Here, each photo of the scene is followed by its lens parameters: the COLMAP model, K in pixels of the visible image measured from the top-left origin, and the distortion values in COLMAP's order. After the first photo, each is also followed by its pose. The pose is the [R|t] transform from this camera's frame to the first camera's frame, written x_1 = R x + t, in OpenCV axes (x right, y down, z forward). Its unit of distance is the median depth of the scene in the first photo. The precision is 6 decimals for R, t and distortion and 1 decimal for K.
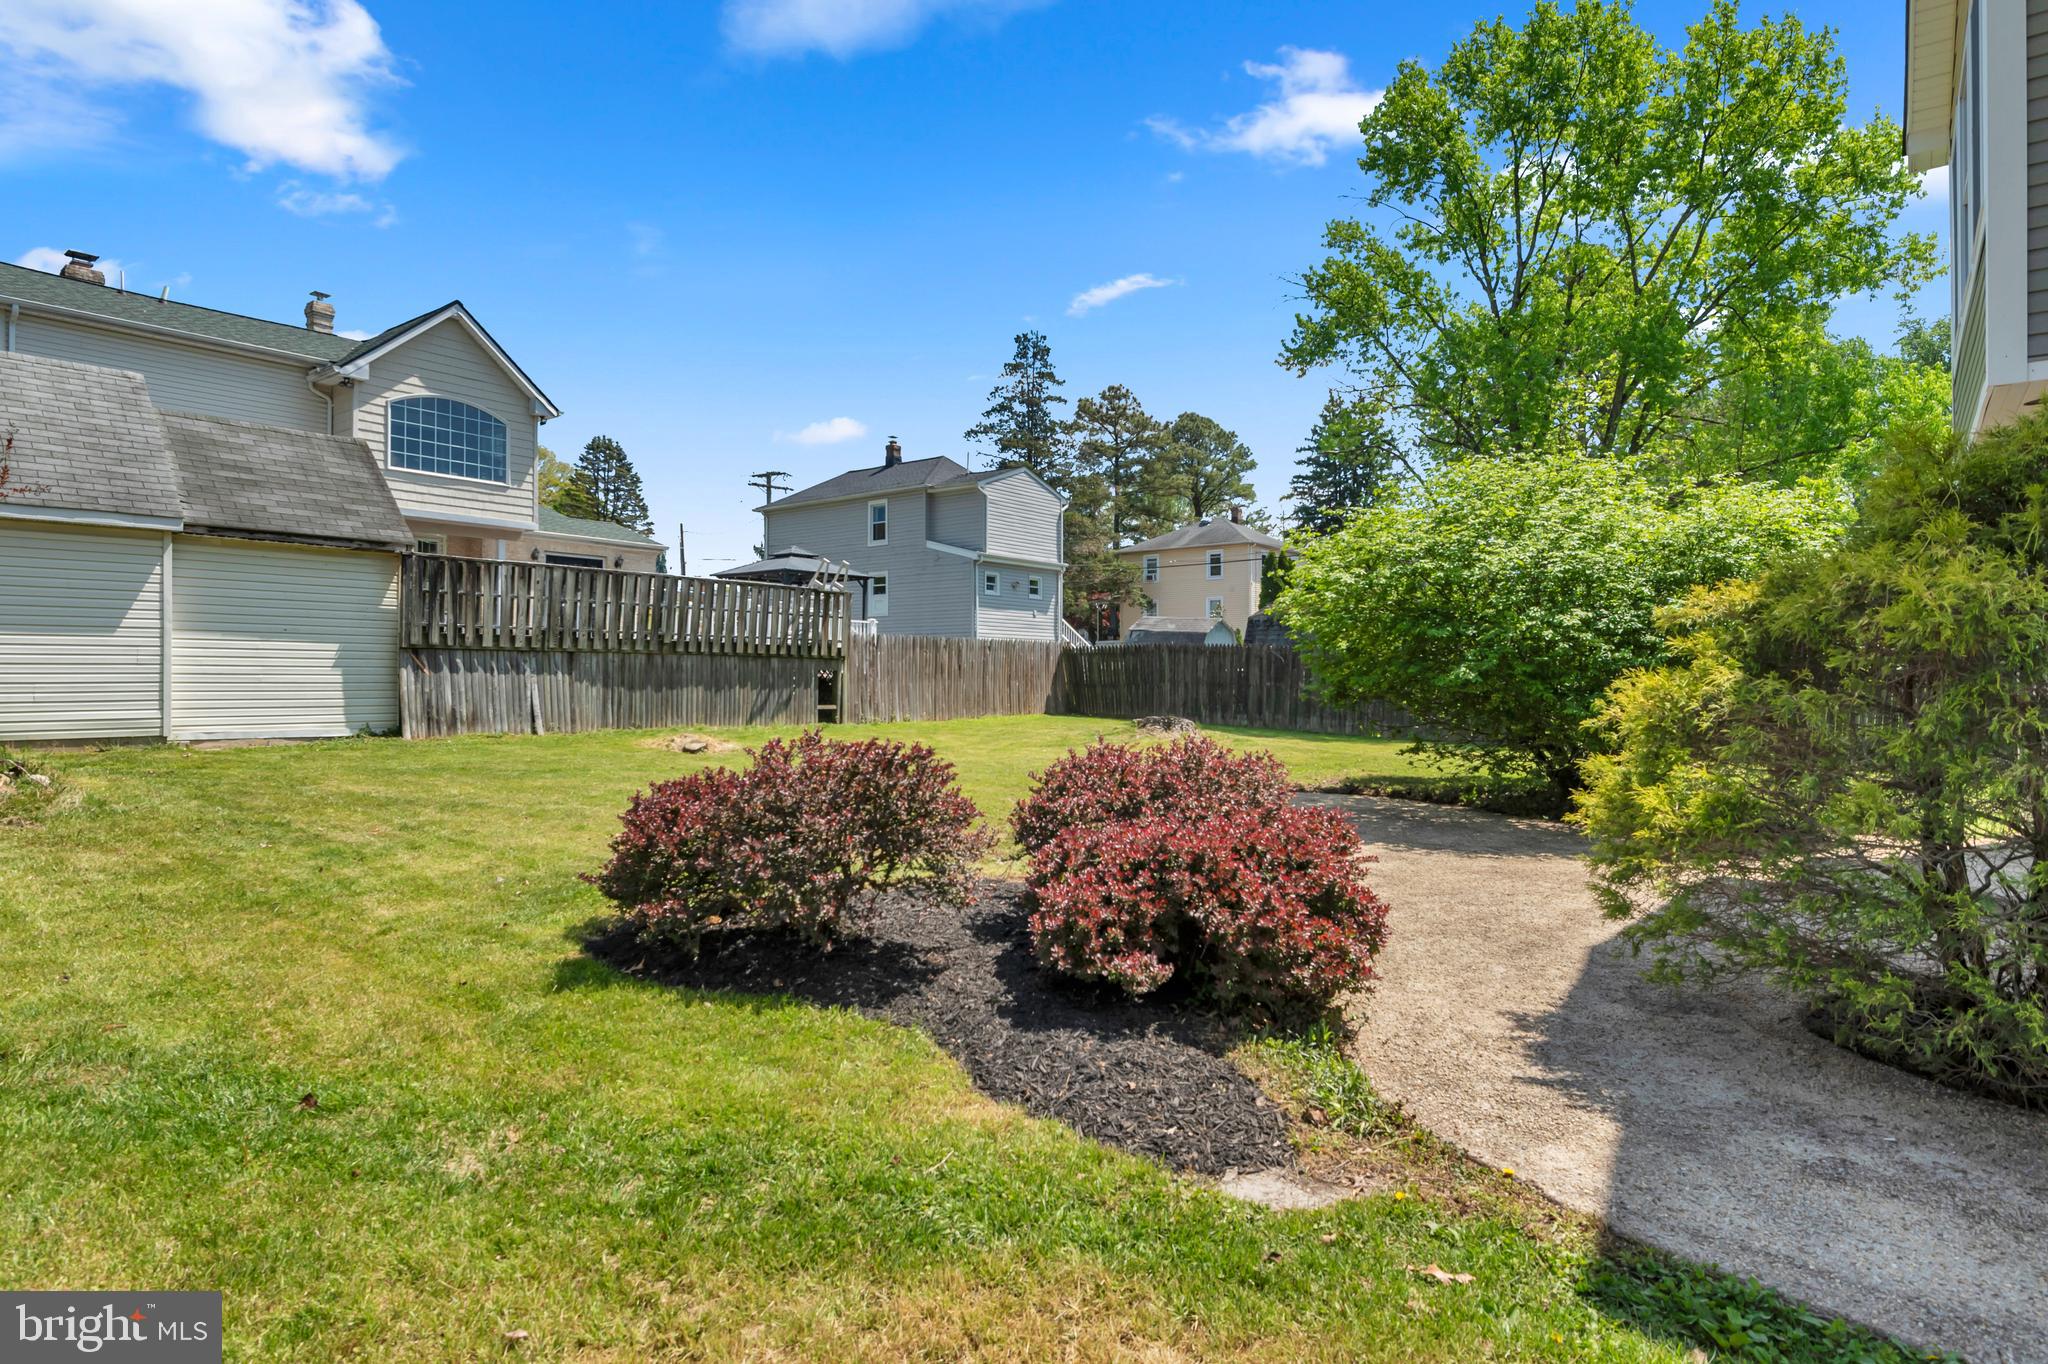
lens RADIAL K [[1137.0, 0, 1004.8], [0, 1137.0, 673.9], [0, 0, 1]] dist [0.002327, -0.001746]
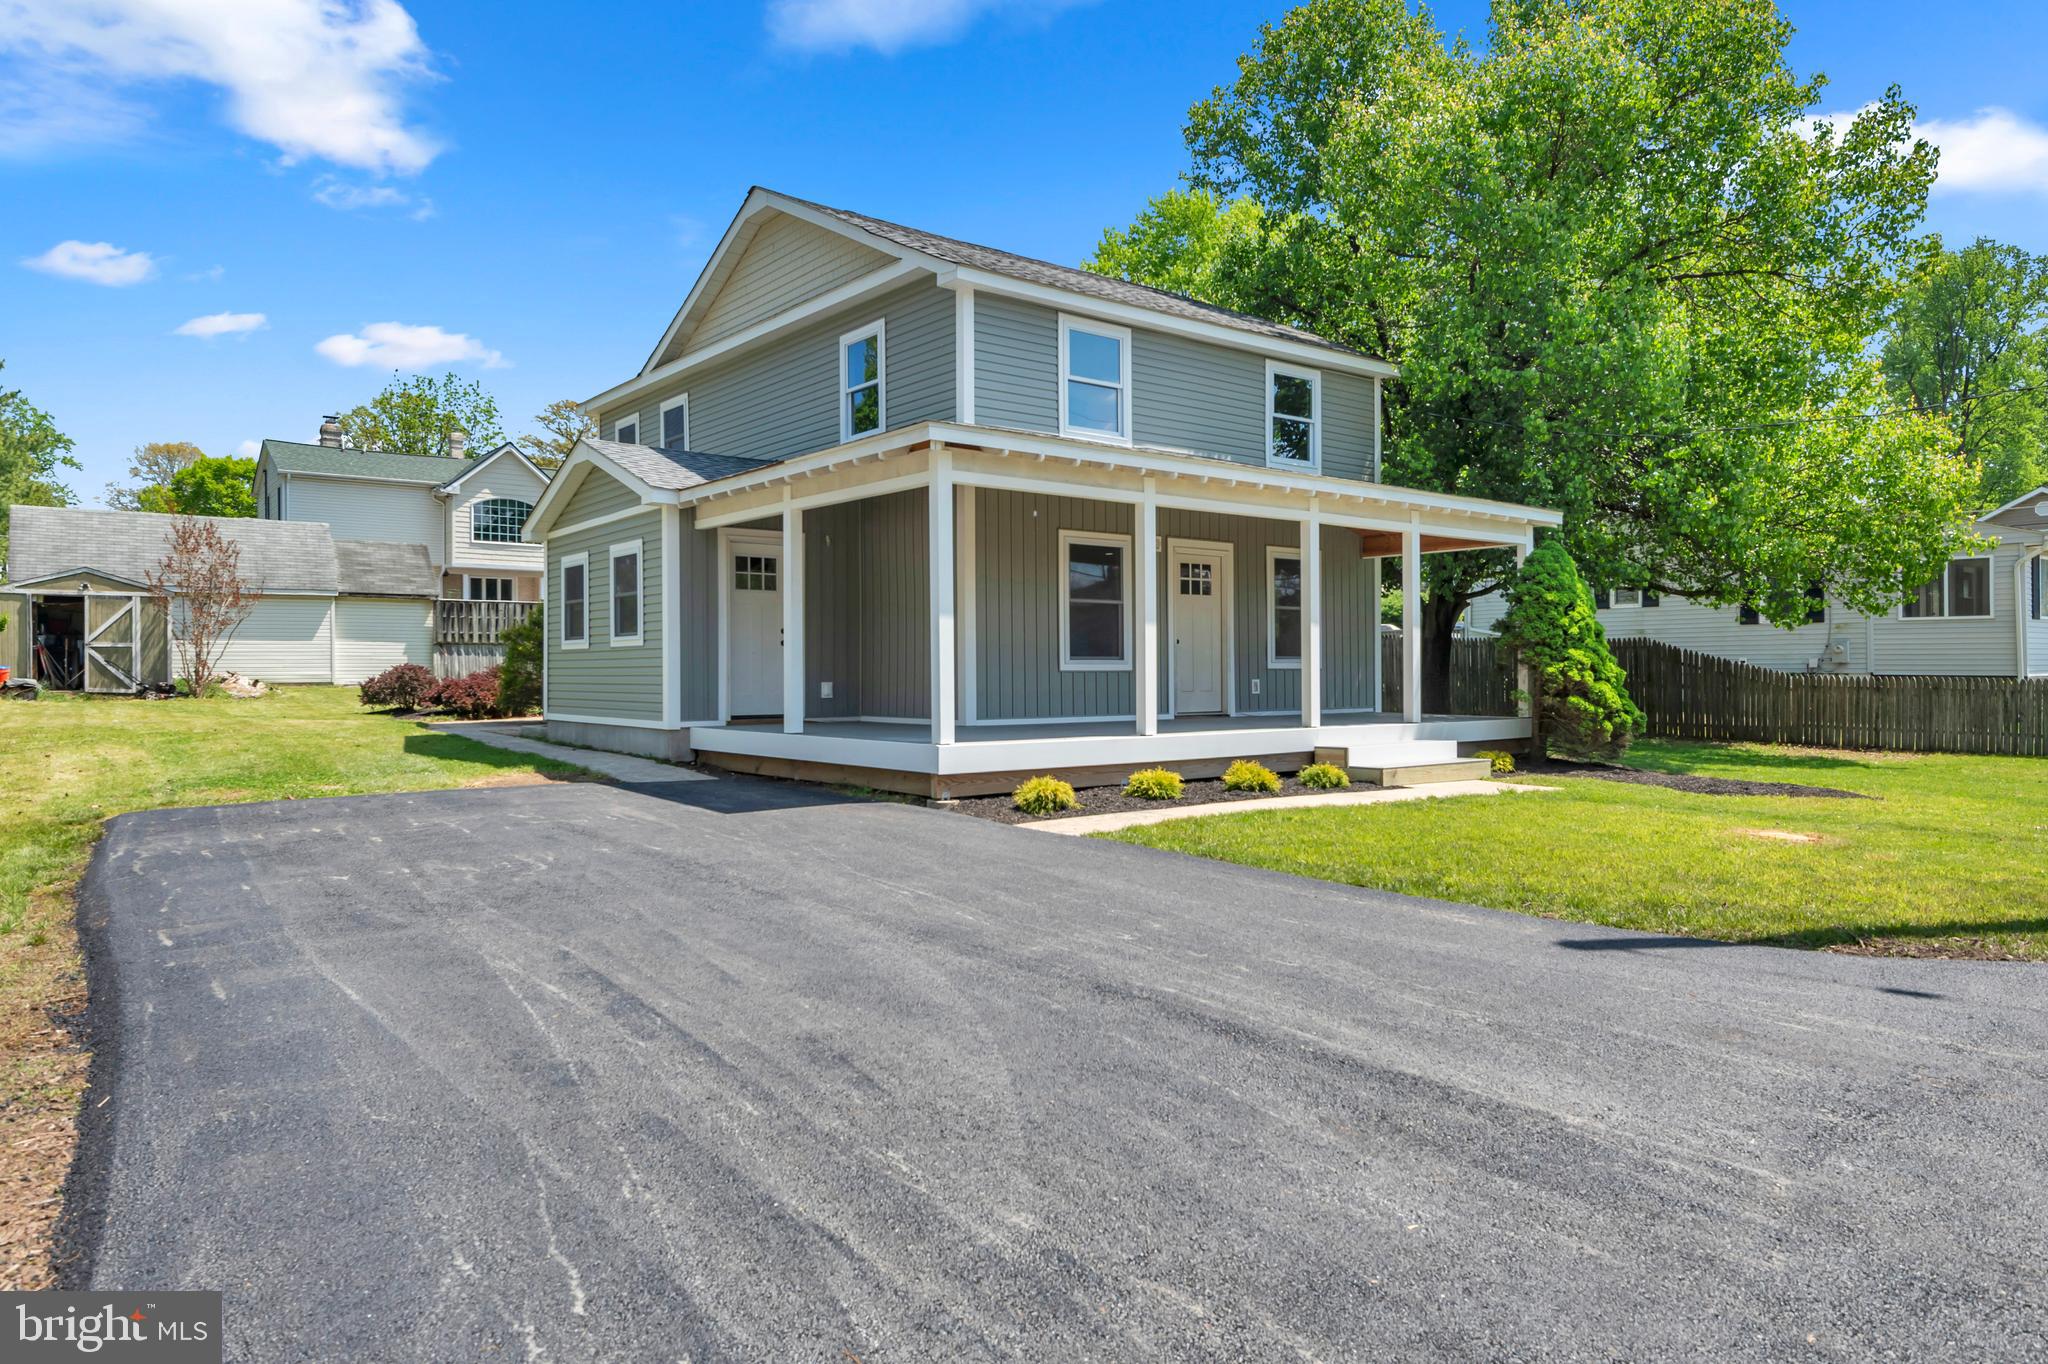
lens RADIAL K [[1286.5, 0, 1024.0], [0, 1286.5, 682.0], [0, 0, 1]] dist [-0.006042, 0.000679]
pose [[0.973833, -0.005277, -0.227202, 0.778360], [0.007880, 0.999913, 0.010551, 0.022679], [0.227127, -0.012065, 0.973791, -0.782915]]
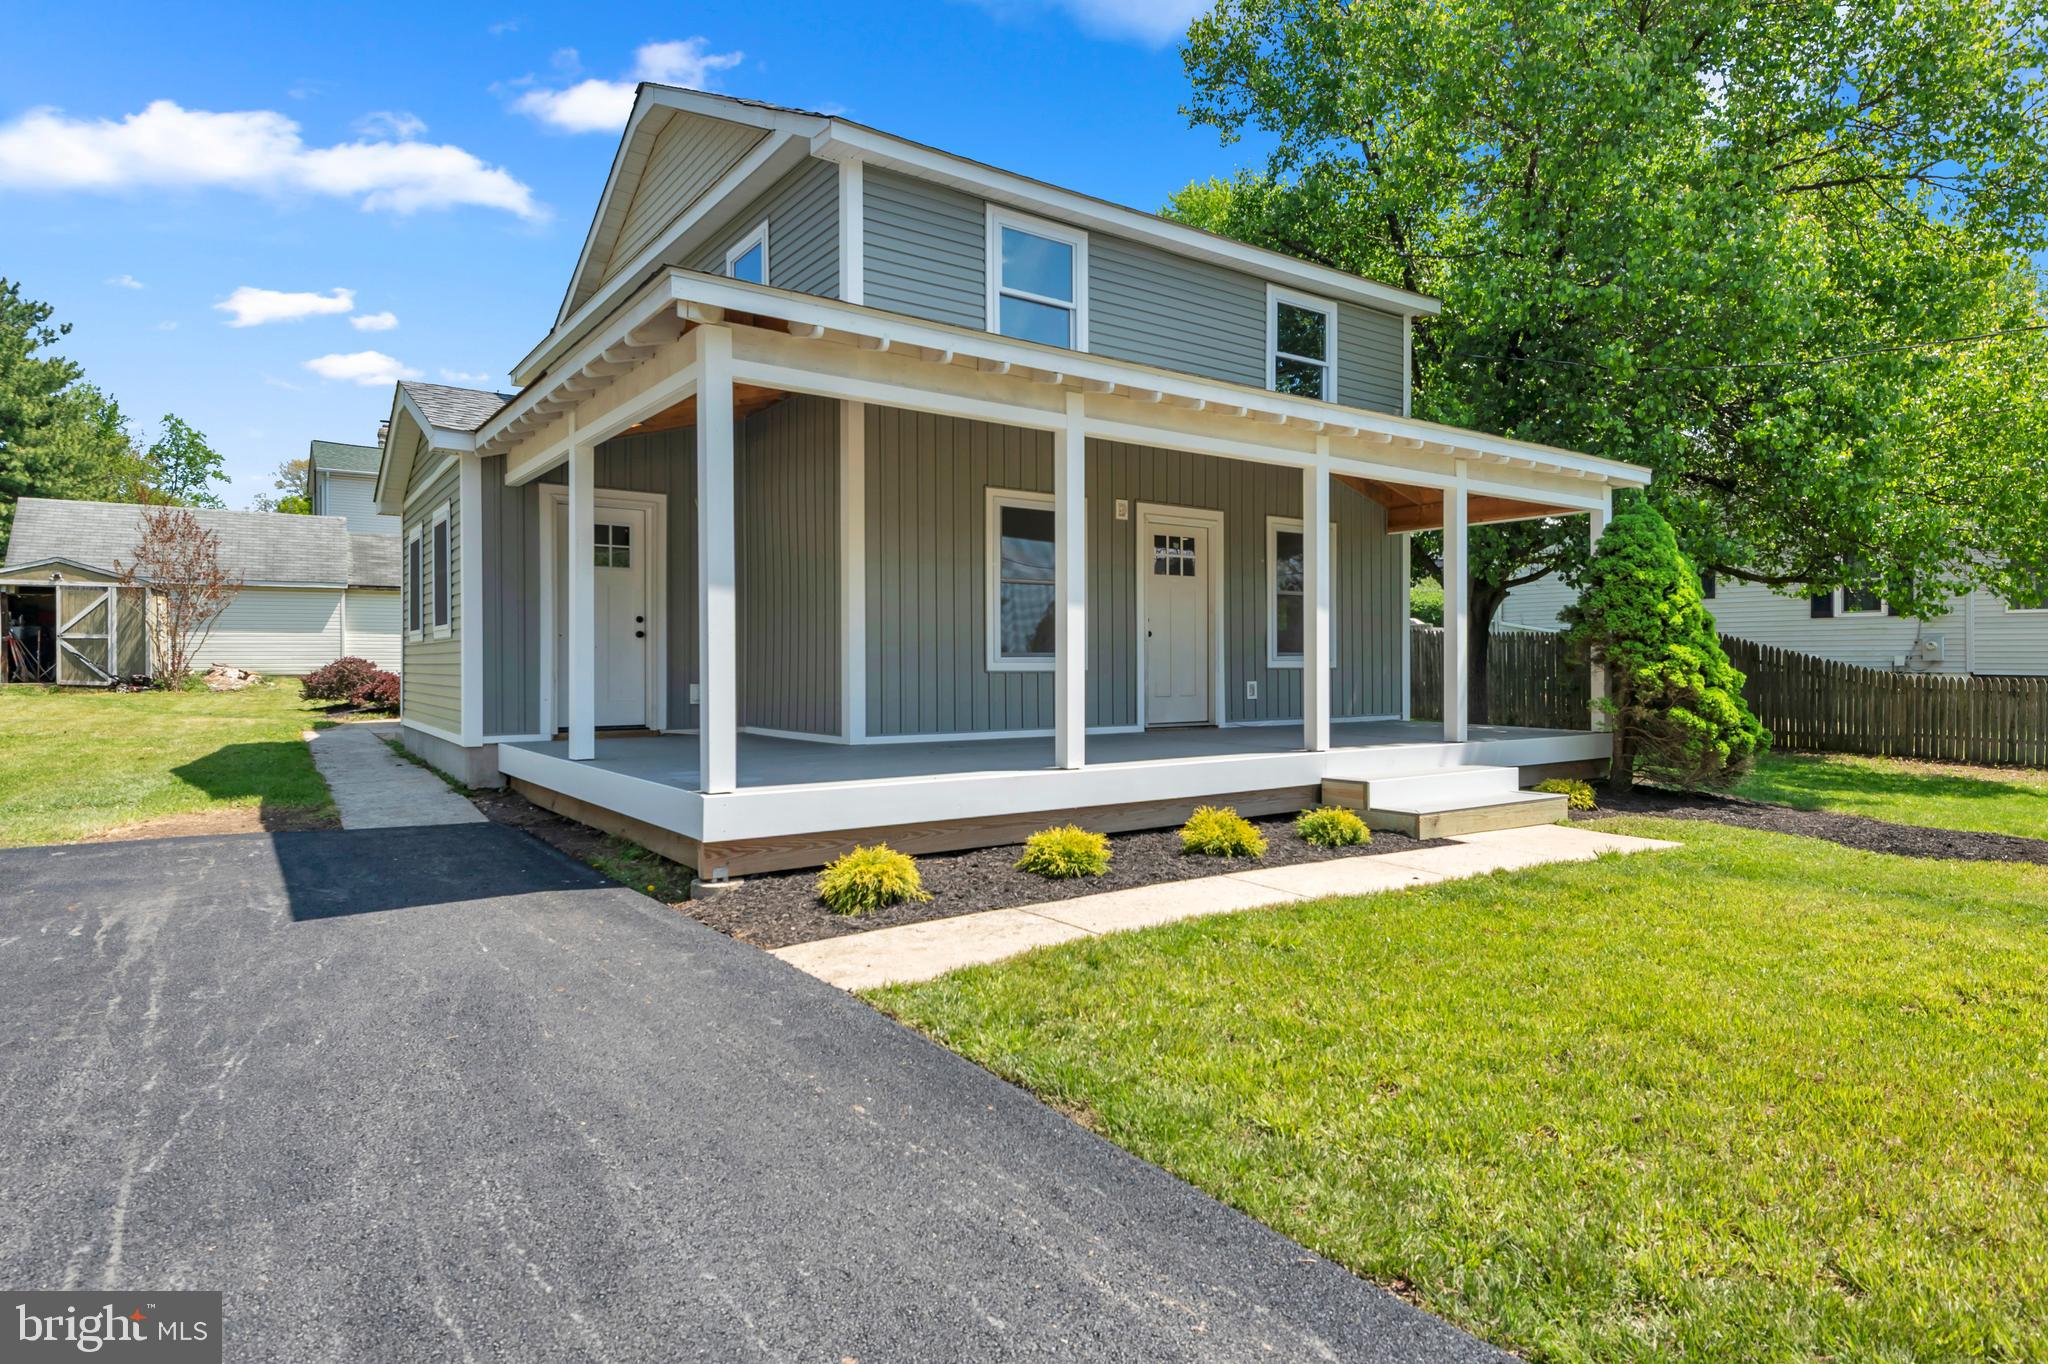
lens RADIAL K [[1137.0, 0, 1004.8], [0, 1137.0, 673.9], [0, 0, 1]] dist [0.002327, -0.001746]
pose [[0.957561, -0.000890, -0.288229, 0.782636], [0.004418, 0.999923, 0.011591, 0.019644], [0.288197, -0.012372, 0.957491, -0.542018]]
